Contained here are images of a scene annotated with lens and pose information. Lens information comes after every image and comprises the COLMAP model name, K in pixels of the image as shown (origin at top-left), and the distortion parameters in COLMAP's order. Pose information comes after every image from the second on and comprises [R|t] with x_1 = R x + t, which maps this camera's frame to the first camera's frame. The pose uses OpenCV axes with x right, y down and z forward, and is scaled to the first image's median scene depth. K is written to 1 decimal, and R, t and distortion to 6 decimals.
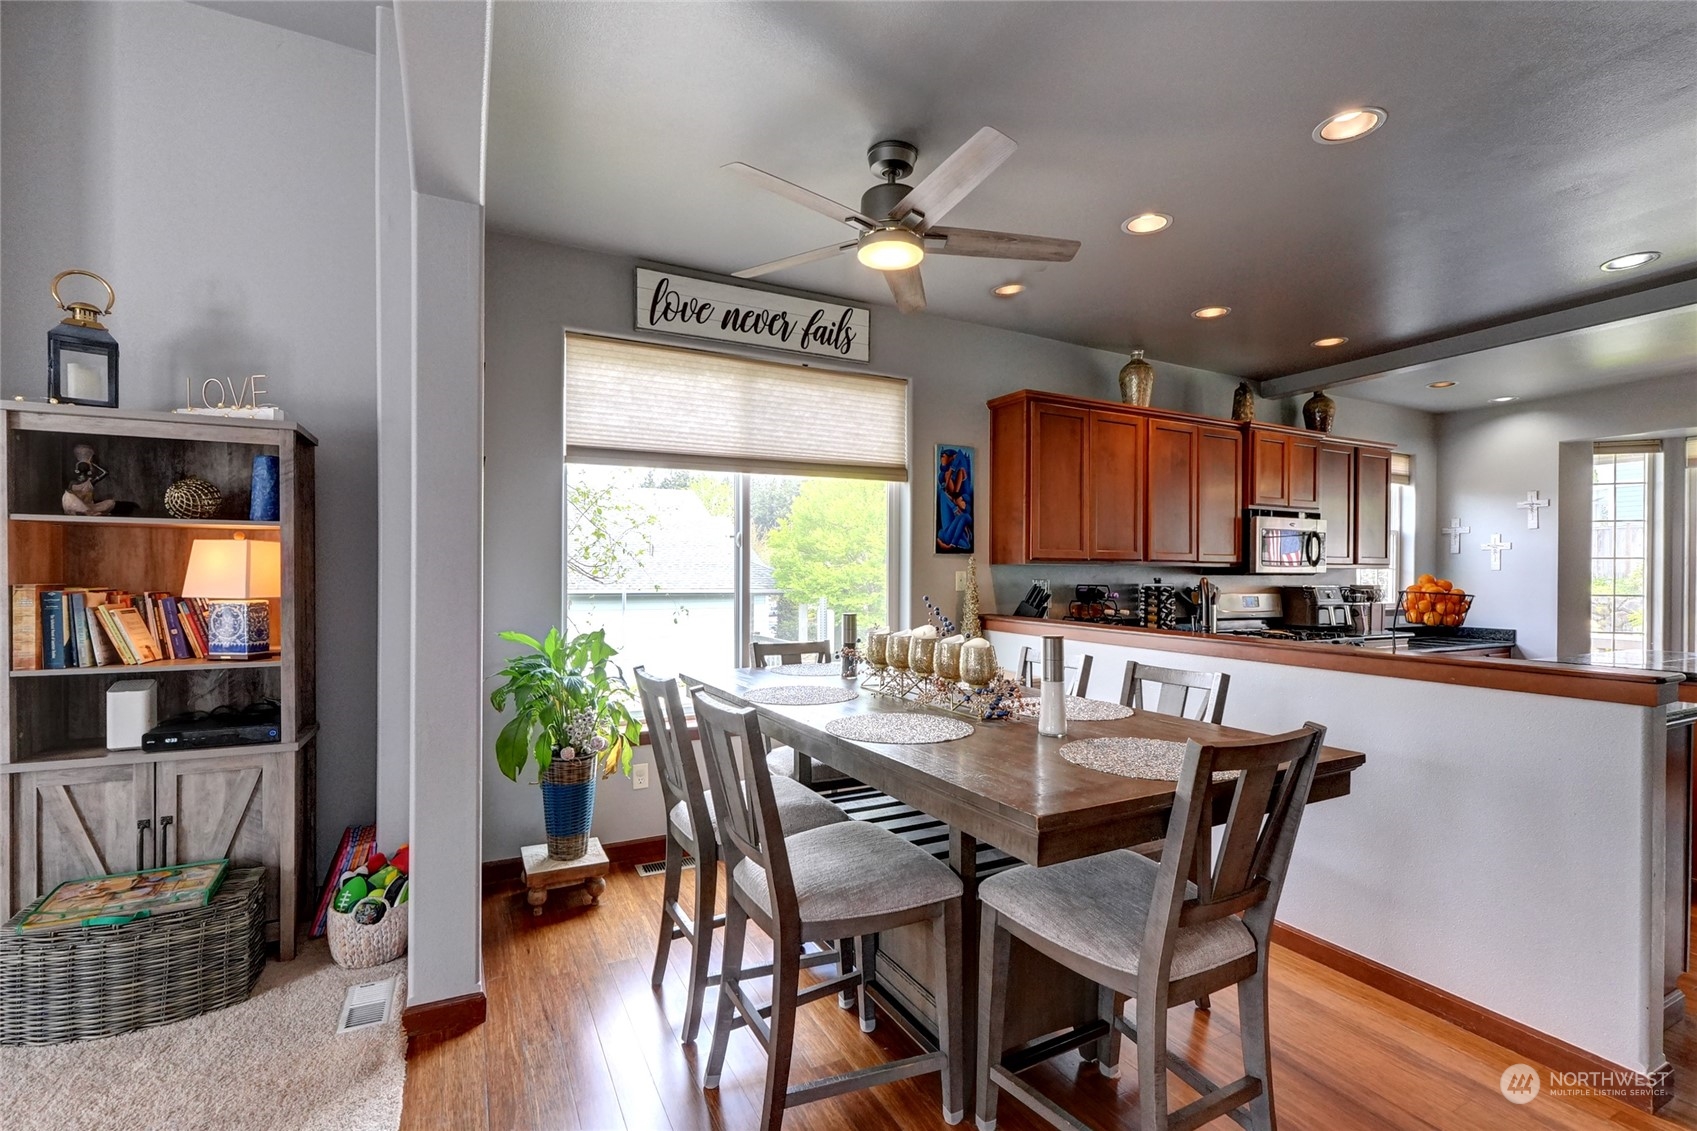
lens RADIAL K [[741.9, 0, 844.7], [0, 741.9, 579.4], [0, 0, 1]] dist [-0.000231, 0.000099]
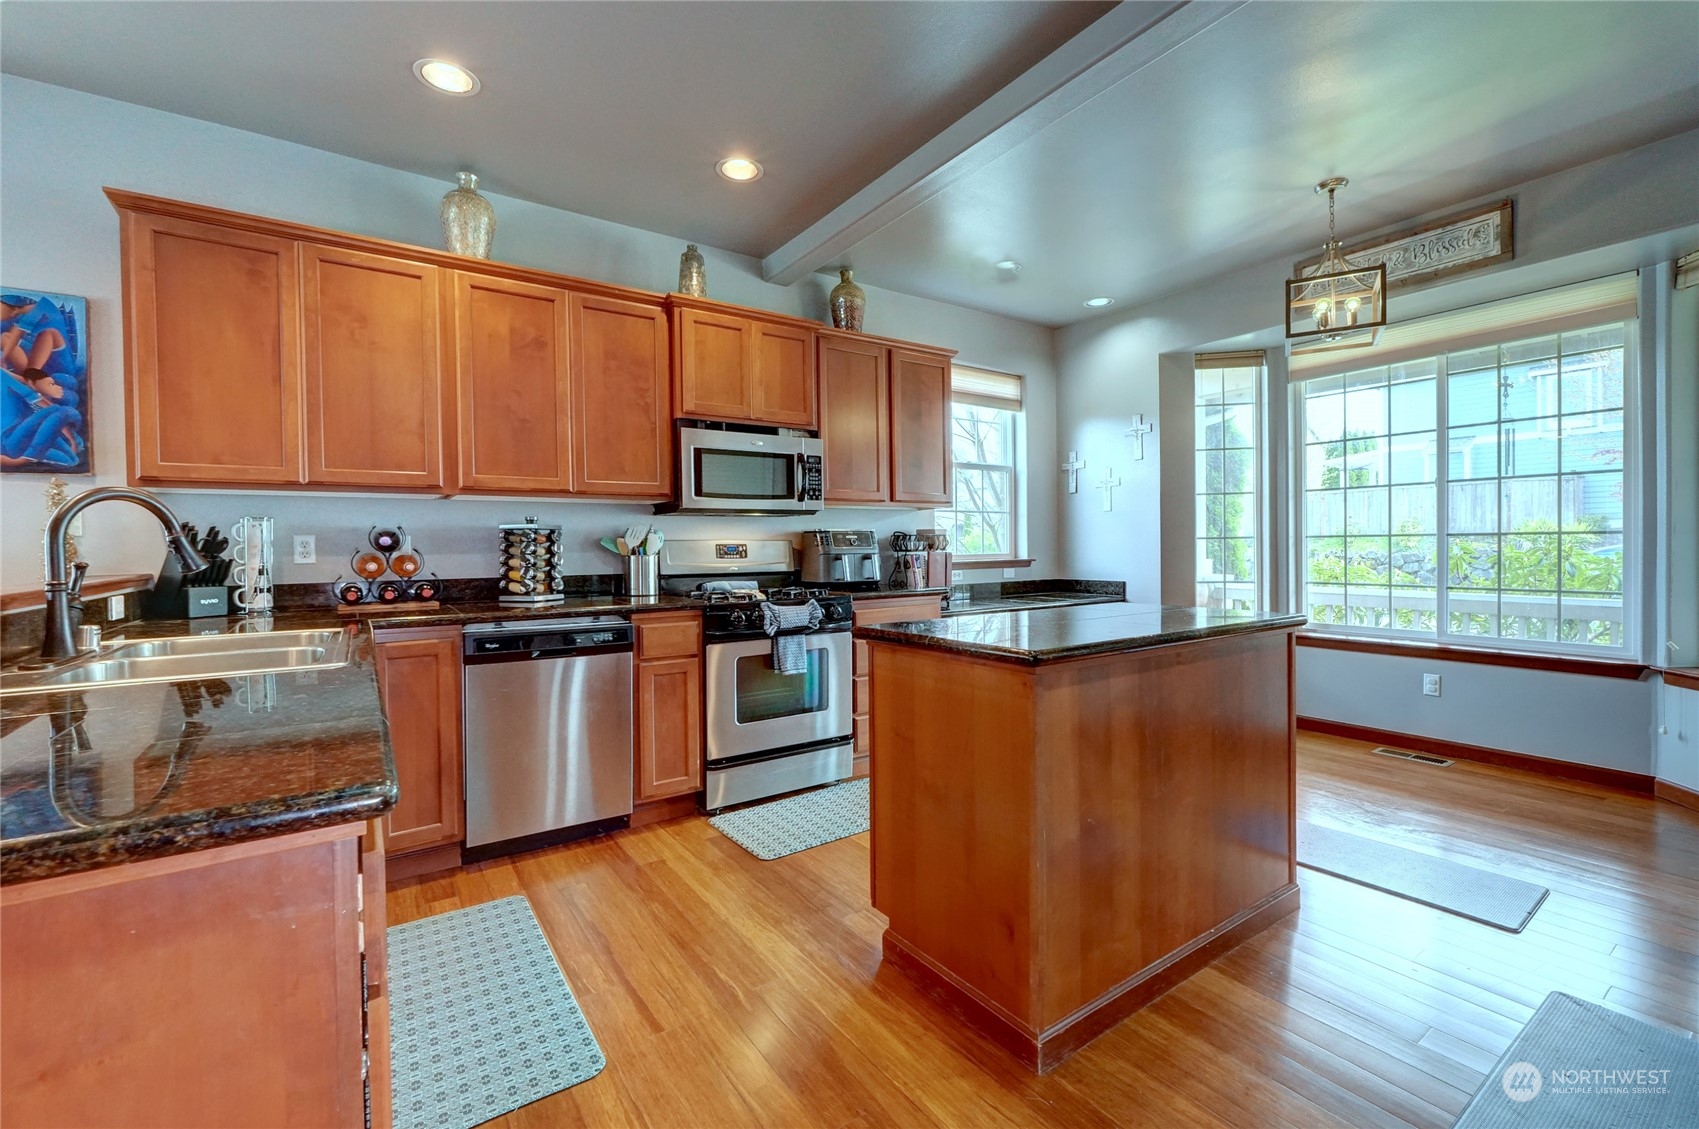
lens RADIAL K [[715.8, 0, 849.5], [0, 715.8, 564.5], [0, 0, 1]] dist [-0.000441, -0.000056]
pose [[0.991339, -0.022183, 0.129443, 0.794851], [0.020077, 0.999644, 0.017552, 0.045678], [-0.129786, -0.014801, 0.991432, 0.386254]]
